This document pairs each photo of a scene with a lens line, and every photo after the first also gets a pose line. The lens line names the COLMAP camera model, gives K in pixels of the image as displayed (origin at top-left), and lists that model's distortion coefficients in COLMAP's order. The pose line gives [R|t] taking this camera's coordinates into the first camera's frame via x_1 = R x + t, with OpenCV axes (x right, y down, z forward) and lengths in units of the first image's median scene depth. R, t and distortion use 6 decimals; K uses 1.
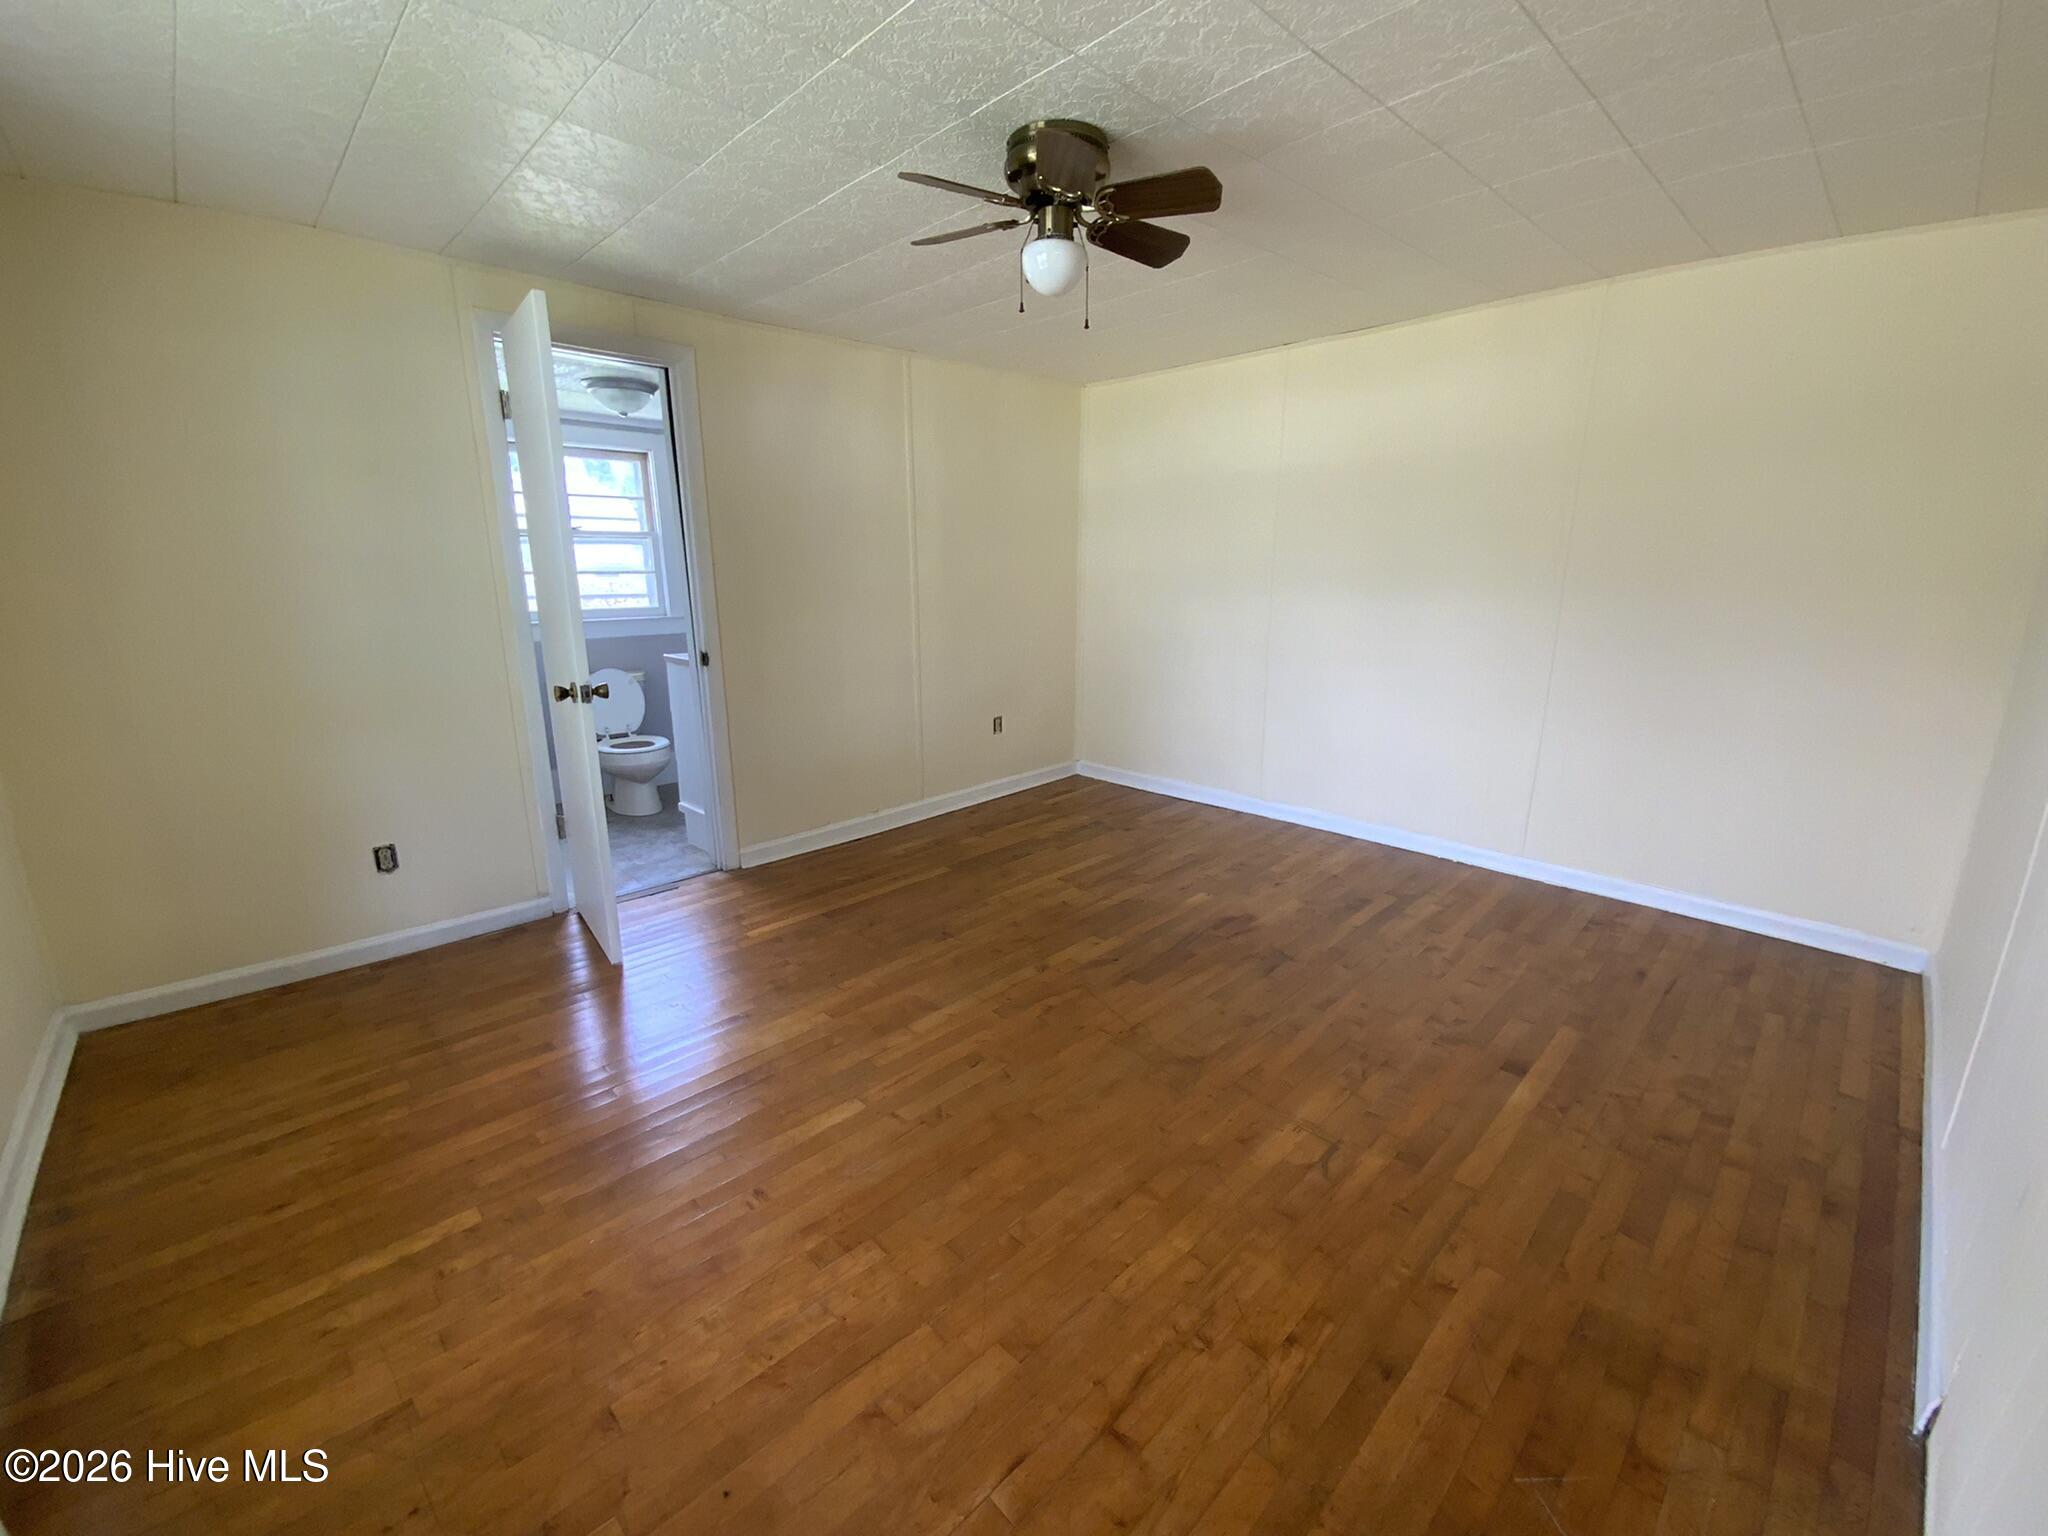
lens RADIAL K [[825.9, 0, 1024.0], [0, 825.9, 768.0], [0, 0, 1]] dist [0.026541, -0.017892]
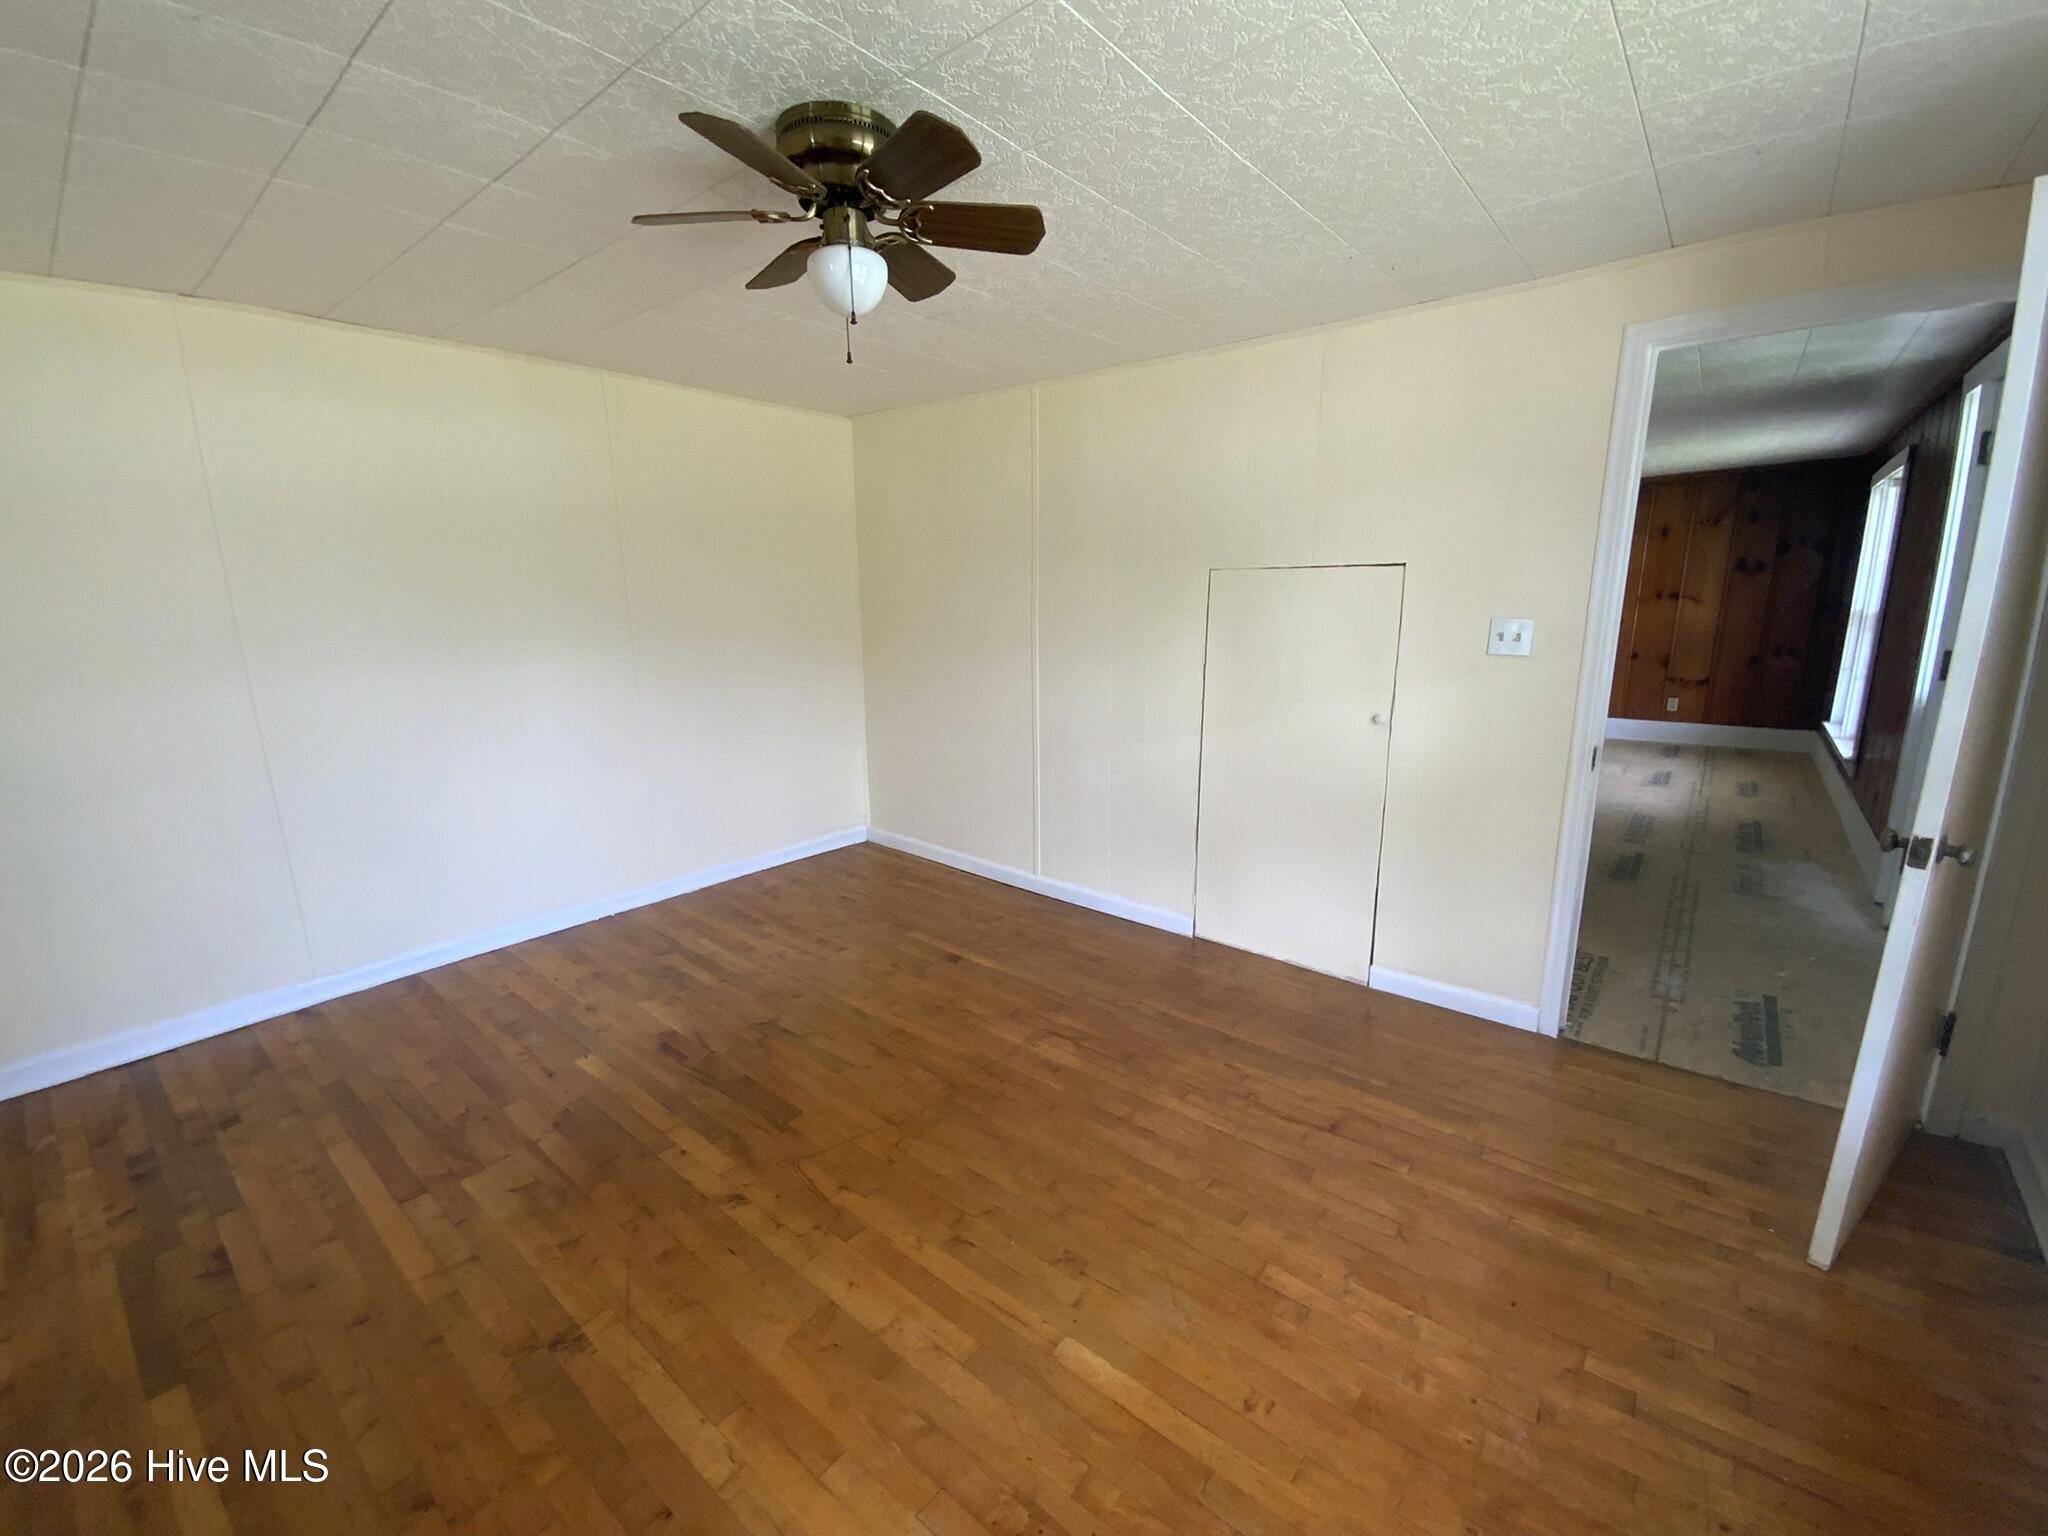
lens RADIAL K [[825.9, 0, 1024.0], [0, 825.9, 768.0], [0, 0, 1]] dist [0.026541, -0.017892]
pose [[-0.105578, -0.205439, 0.972958, -0.589065], [0.255279, 0.940038, 0.226189, -0.192477], [-0.961086, 0.272256, -0.046803, 0.663430]]
